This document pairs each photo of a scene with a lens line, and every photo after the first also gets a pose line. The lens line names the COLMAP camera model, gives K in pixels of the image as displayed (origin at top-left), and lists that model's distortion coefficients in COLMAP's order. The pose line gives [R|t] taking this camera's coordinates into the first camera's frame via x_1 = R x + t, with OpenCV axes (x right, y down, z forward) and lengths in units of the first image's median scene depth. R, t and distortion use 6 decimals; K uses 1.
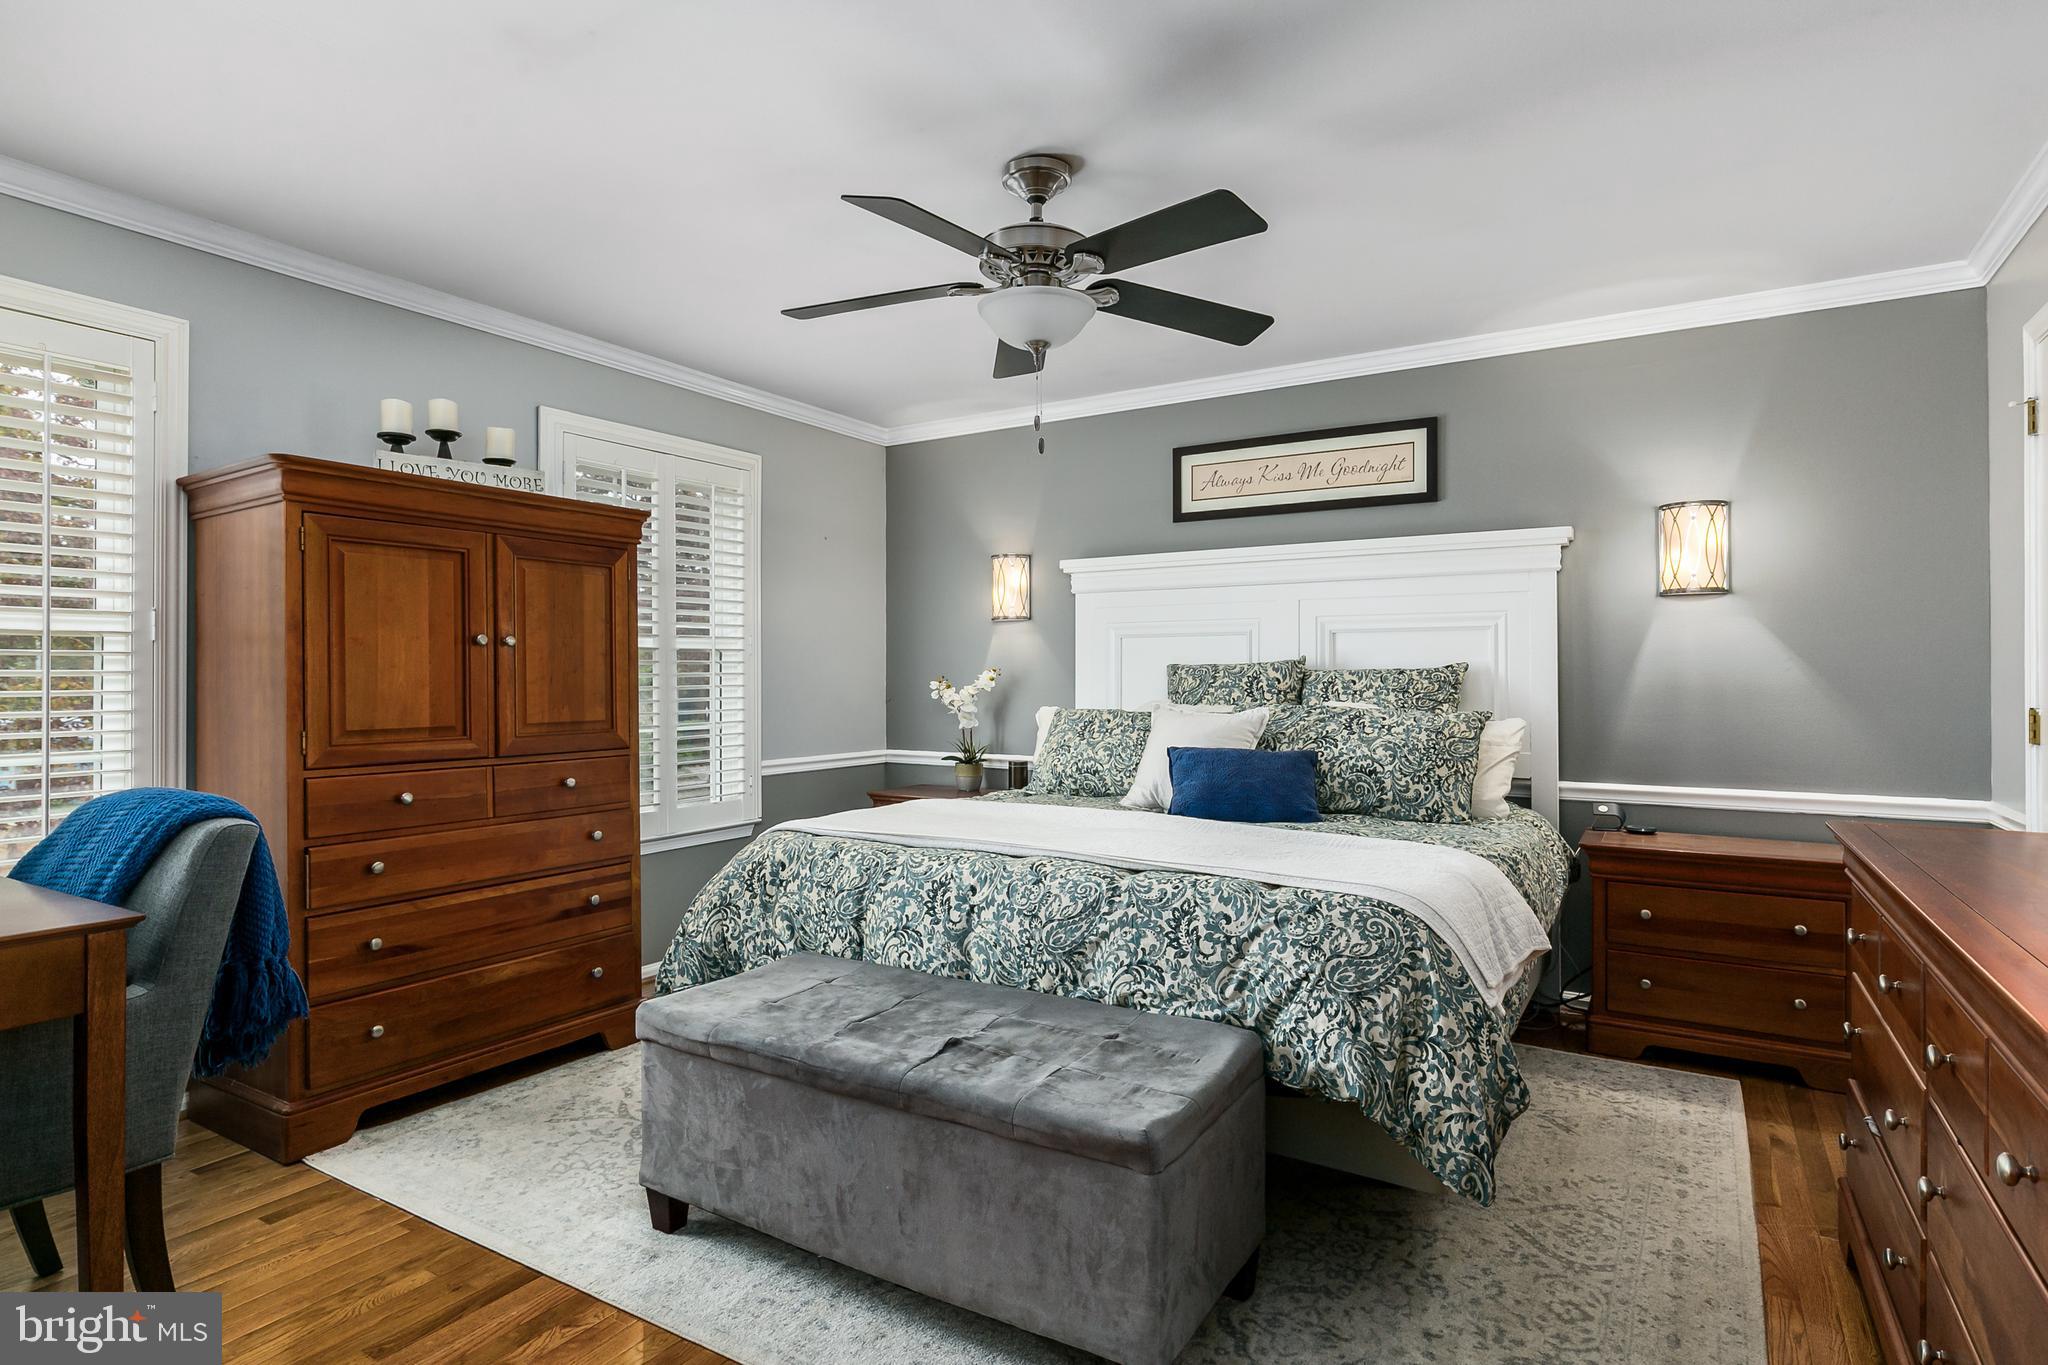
lens RADIAL K [[1068.3, 0, 1025.9], [0, 1068.3, 676.3], [0, 0, 1]] dist [0.006482, 0.000469]
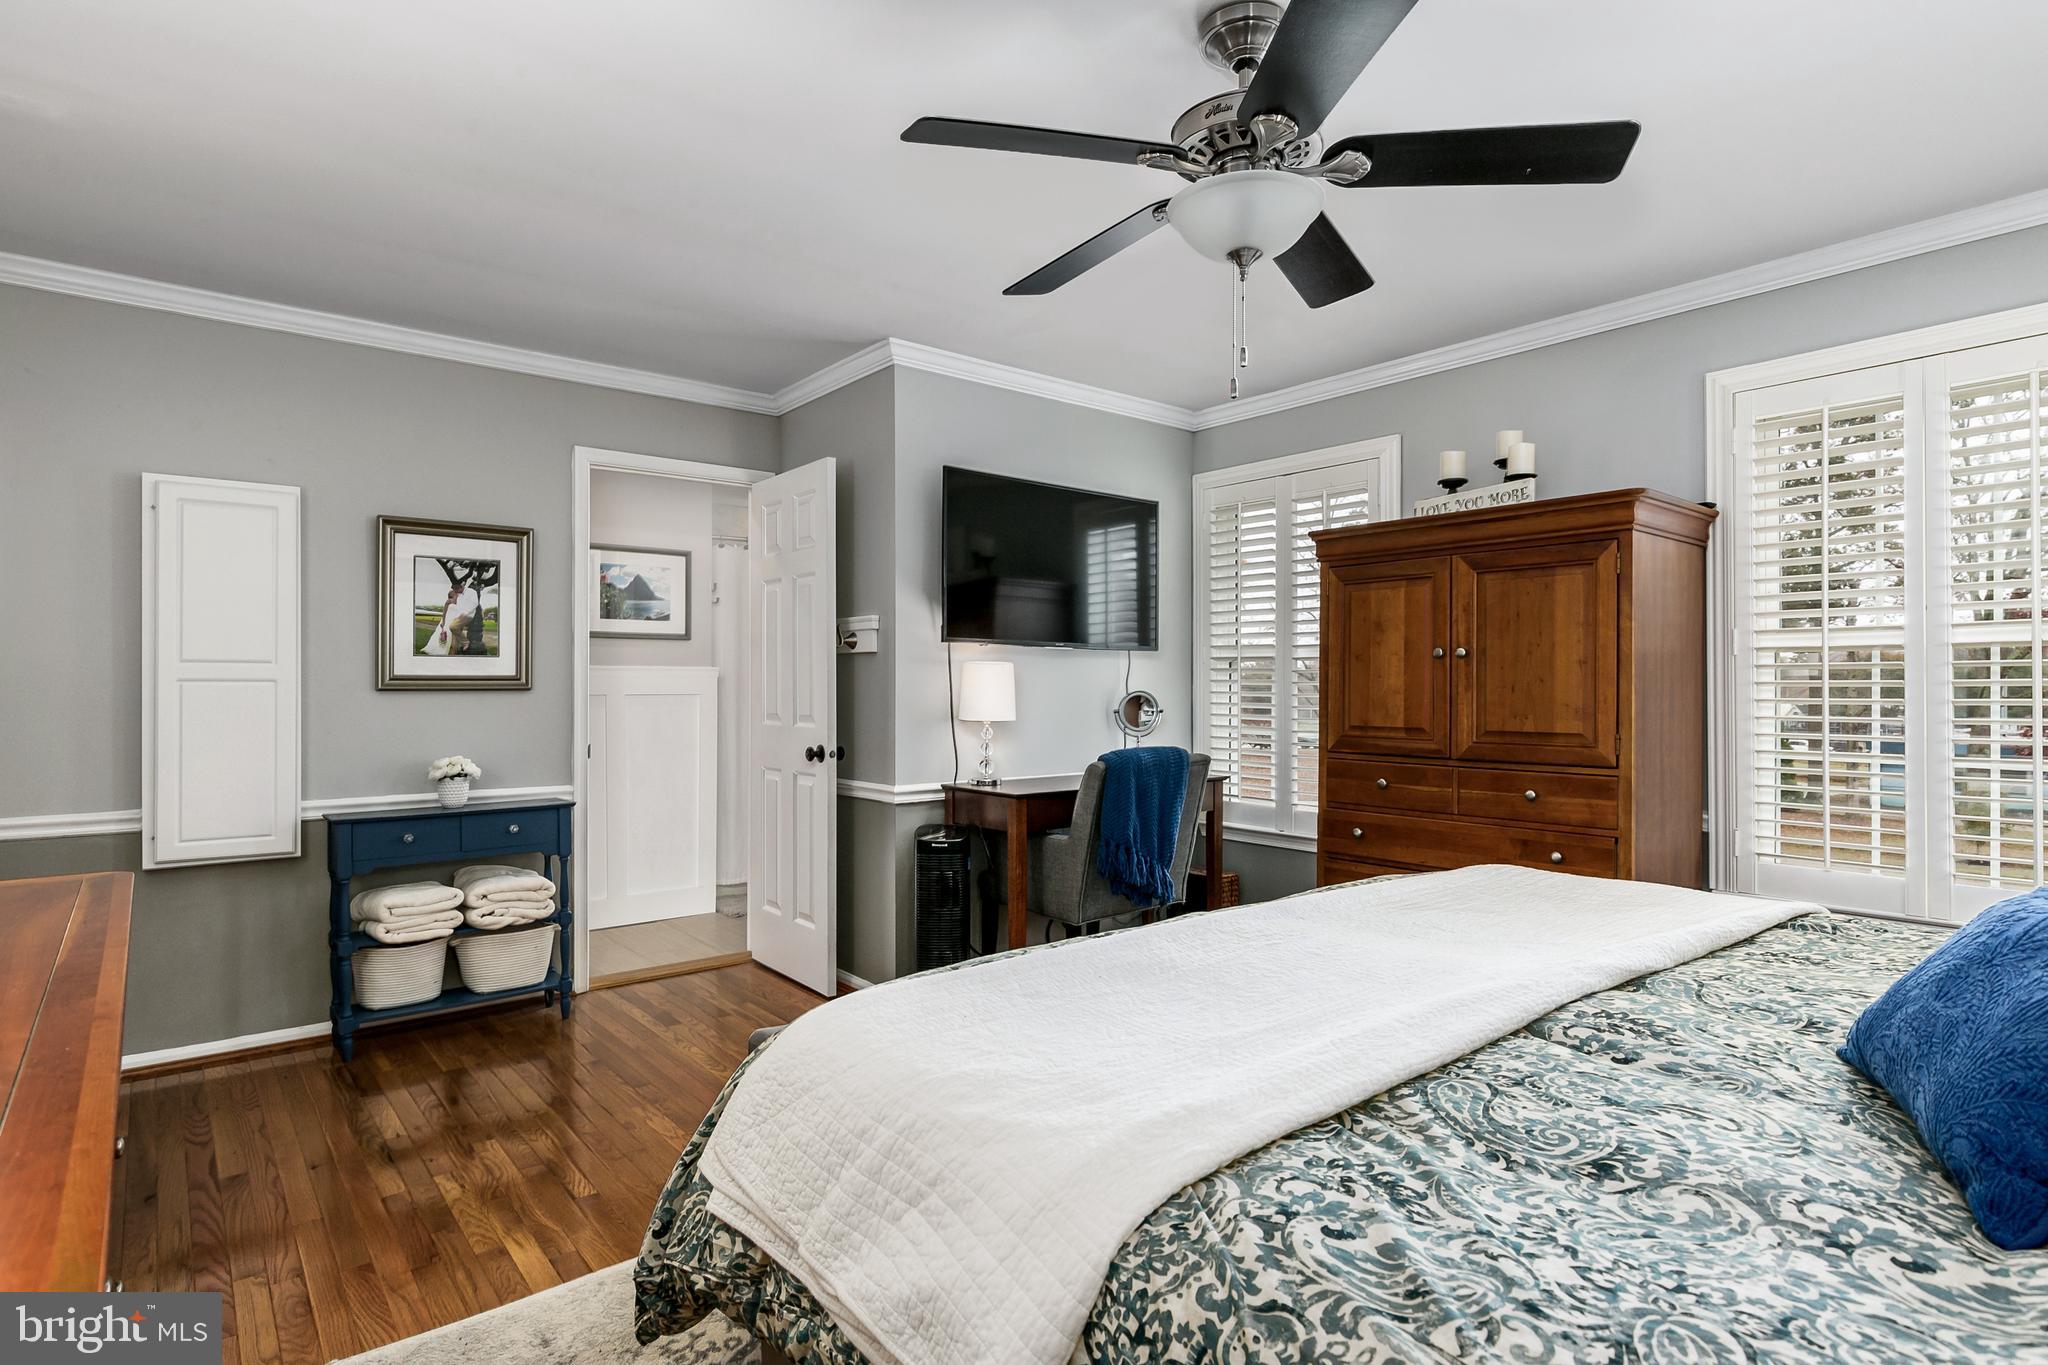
lens RADIAL K [[1068.3, 0, 1027.0], [0, 1068.3, 682.9], [0, 0, 1]] dist [0.006482, 0.000469]
pose [[-0.330978, -0.005216, -0.943624, 0.663902], [-0.009782, 0.999950, -0.002097, 0.004109], [0.943588, 0.008536, -0.331013, 0.934218]]
